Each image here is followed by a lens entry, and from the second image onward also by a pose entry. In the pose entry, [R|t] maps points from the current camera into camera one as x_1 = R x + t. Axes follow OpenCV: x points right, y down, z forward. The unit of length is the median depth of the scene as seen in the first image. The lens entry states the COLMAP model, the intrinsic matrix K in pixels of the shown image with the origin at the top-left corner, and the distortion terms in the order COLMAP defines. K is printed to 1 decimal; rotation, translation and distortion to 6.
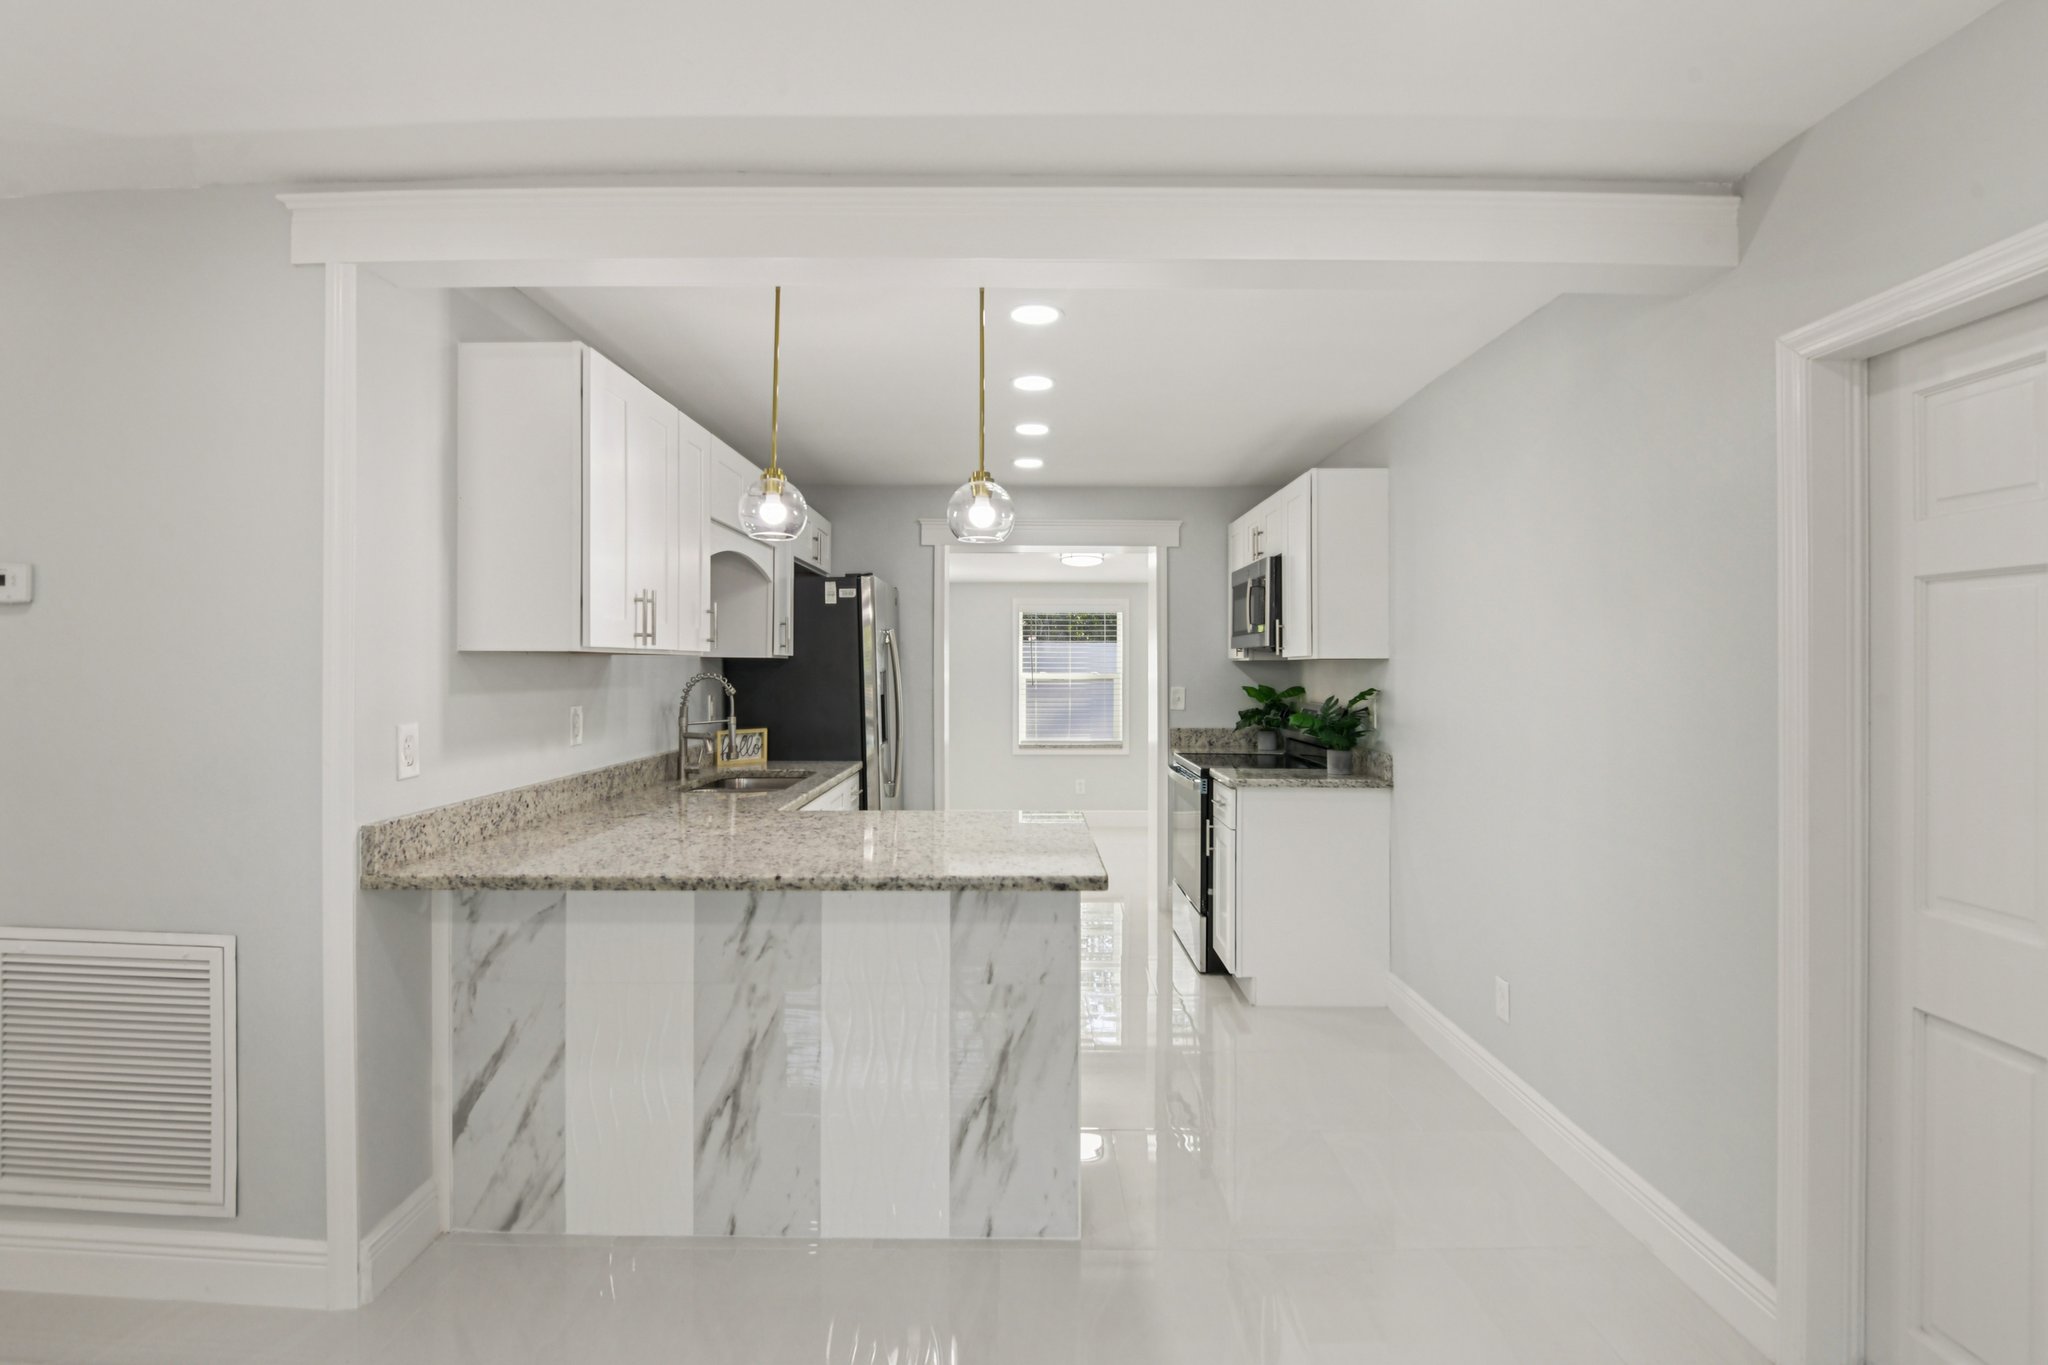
lens RADIAL K [[1002.4, 0, 1018.0], [0, 1002.4, 656.7], [0, 0, 1]] dist [-0.027298, -0.005862]
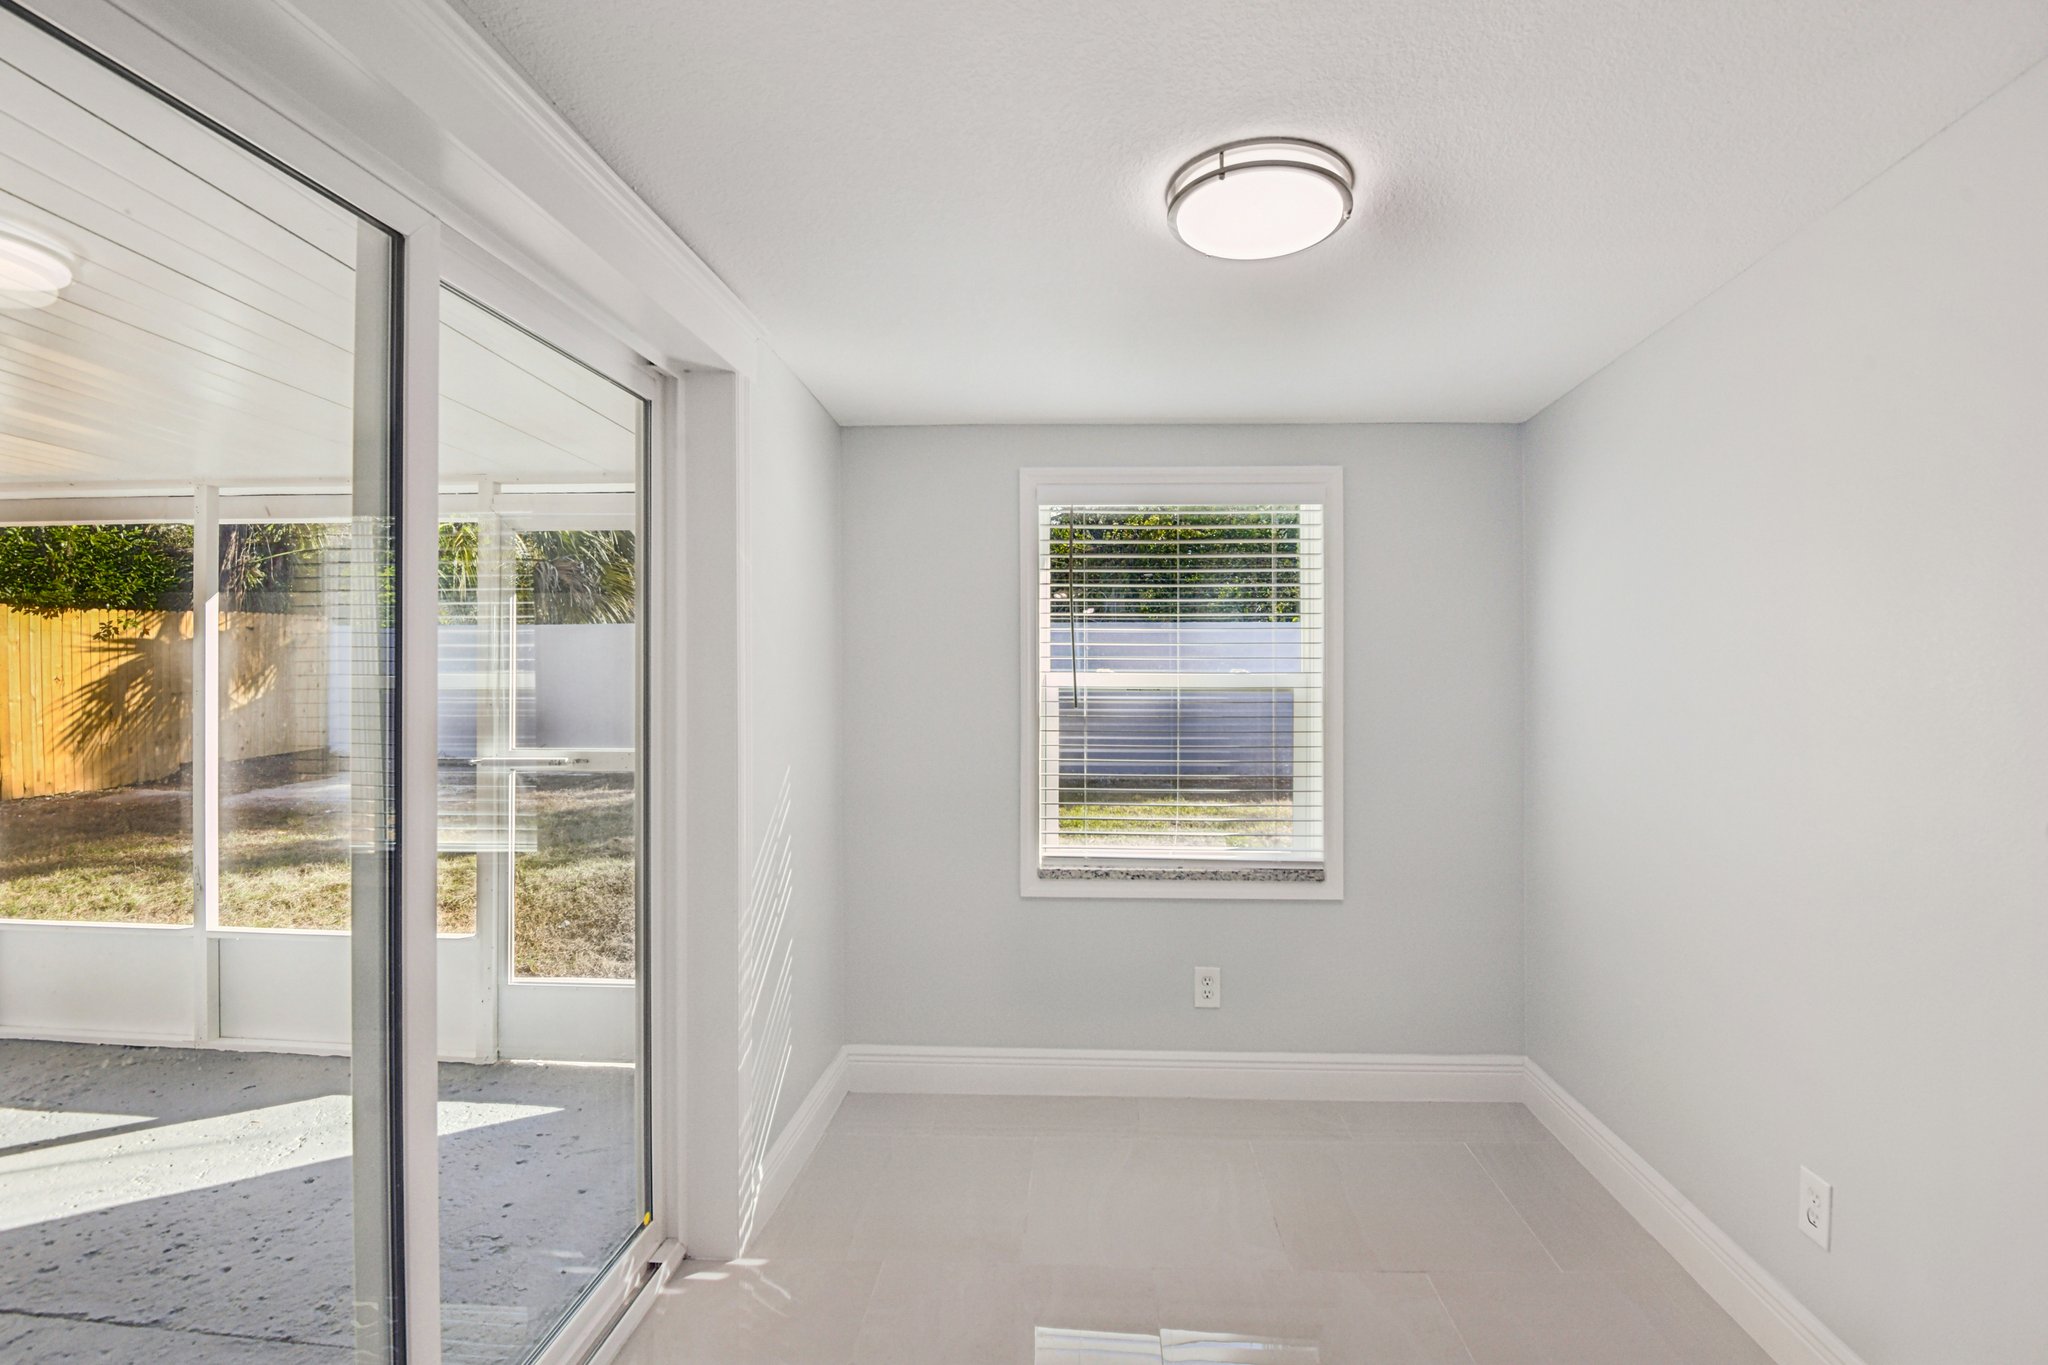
lens RADIAL K [[976.7, 0, 1054.3], [0, 976.7, 651.1], [0, 0, 1]] dist [-0.032591, -0.001638]
pose [[0.999240, -0.000138, -0.038969, 0.079116], [0.000138, 1.000000, 0.000001, 0.032604], [0.038969, -0.000006, 0.999240, 2.427095]]
